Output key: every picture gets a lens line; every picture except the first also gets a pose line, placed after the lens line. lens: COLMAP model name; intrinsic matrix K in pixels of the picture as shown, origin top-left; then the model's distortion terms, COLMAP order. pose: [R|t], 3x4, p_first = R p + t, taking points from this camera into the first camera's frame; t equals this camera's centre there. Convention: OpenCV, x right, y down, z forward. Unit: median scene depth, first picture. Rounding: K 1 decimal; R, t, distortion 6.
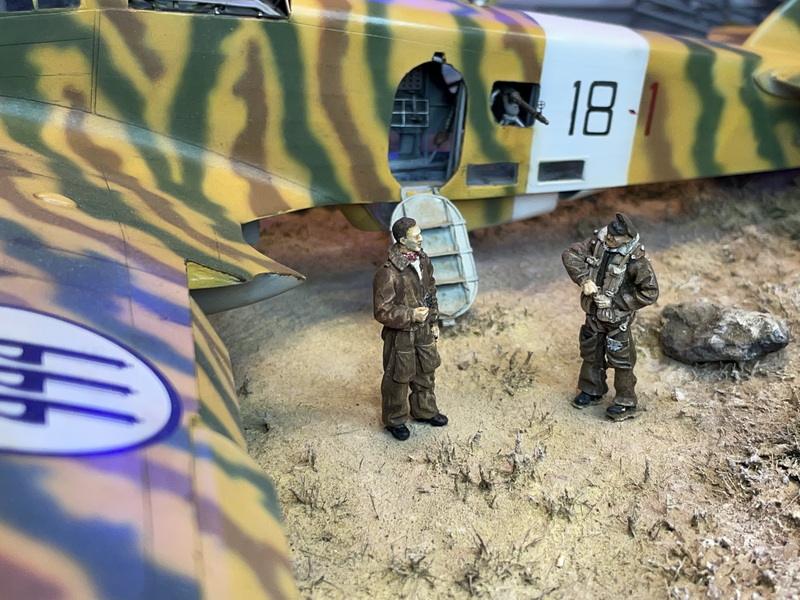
lens RADIAL K [[1216.7, 0, 400.0], [0, 1216.7, 300.0], [0, 0, 1]] dist [0.055521, -0.020096]
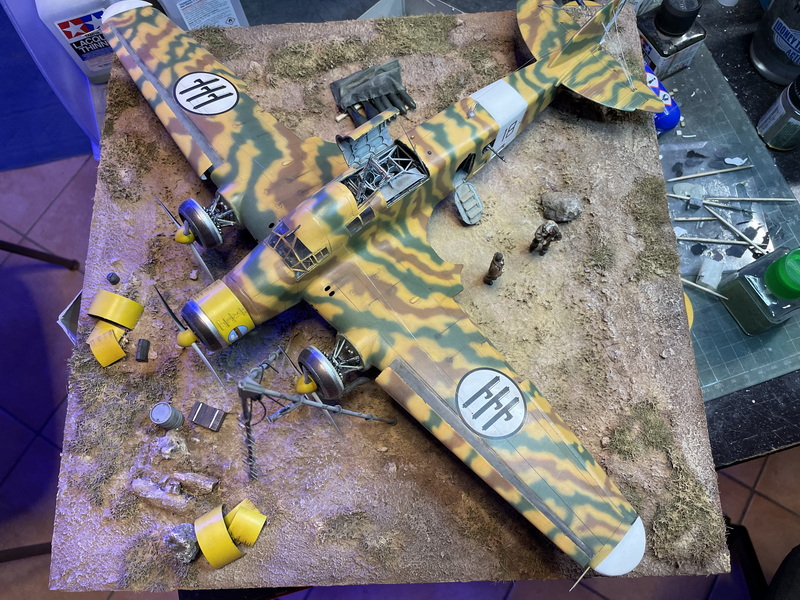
lens RADIAL K [[612.8, 0, 397.9], [0, 612.8, 294.3], [0, 0, 1]] dist [0.080431, -0.131157]
pose [[0.913827, -0.382620, 0.136098, -0.488184], [0.155006, 0.638385, 0.753948, -1.226087], [-0.375359, -0.667882, 0.642681, -0.060835]]
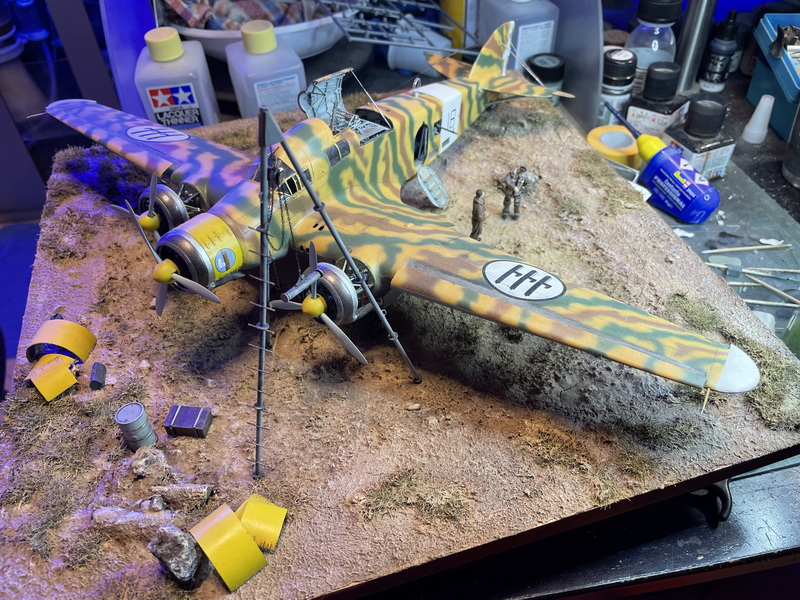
lens RADIAL K [[612.8, 0, 397.9], [0, 612.8, 294.3], [0, 0, 1]] dist [0.080431, -0.131157]
pose [[0.782802, -0.428544, 0.451189, -0.977755], [0.250379, 0.880699, 0.402095, -0.507881], [-0.569677, -0.201792, 0.796711, -0.259591]]
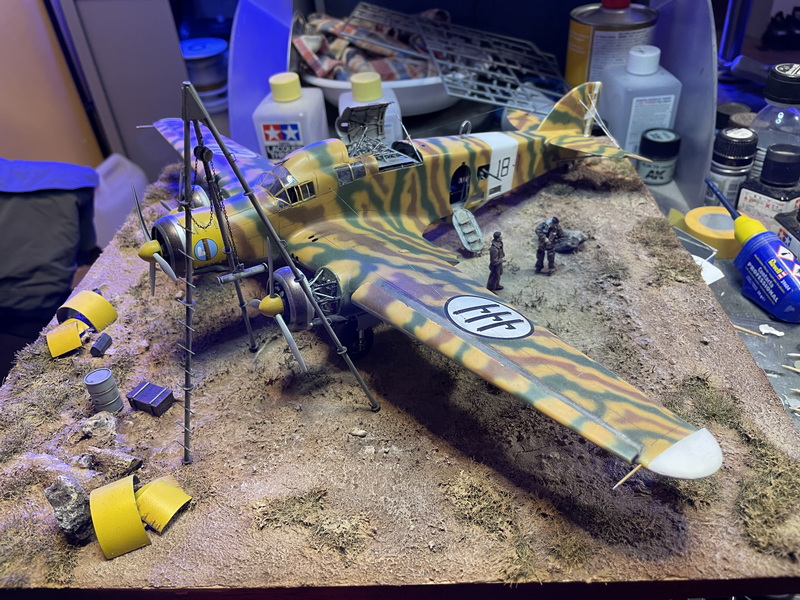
lens RADIAL K [[612.8, 0, 397.9], [0, 612.8, 294.3], [0, 0, 1]] dist [0.080431, -0.131157]
pose [[0.935066, -0.230297, 0.269472, -0.659069], [0.169130, 0.957947, 0.231802, -0.303700], [-0.311523, -0.171174, 0.934694, -0.424263]]
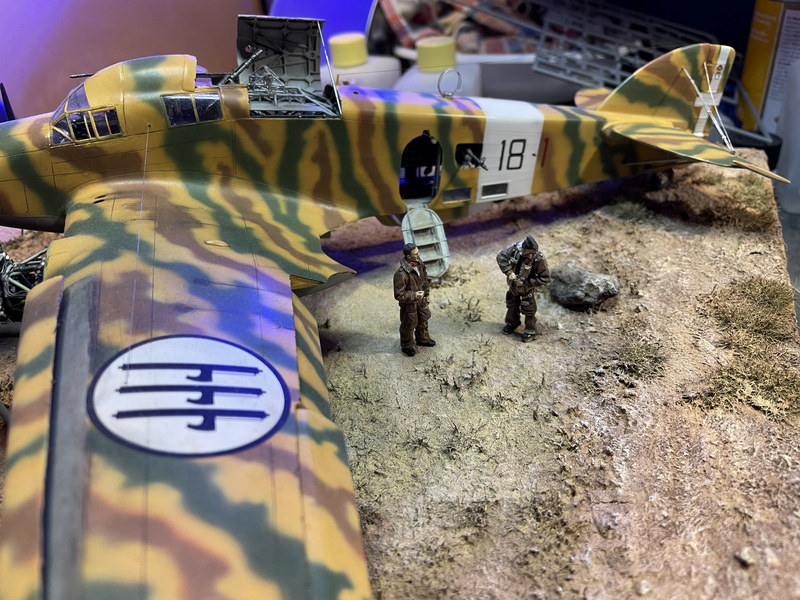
lens RADIAL K [[617.1, 0, 400.0], [0, 617.1, 300.0], [0, 0, 1]] dist [0.052181, -0.093146]
pose [[0.999439, -0.029084, -0.016631, 0.002269], [0.031535, 0.984276, 0.173798, -0.133497], [0.011314, -0.174225, 0.984641, 0.075472]]
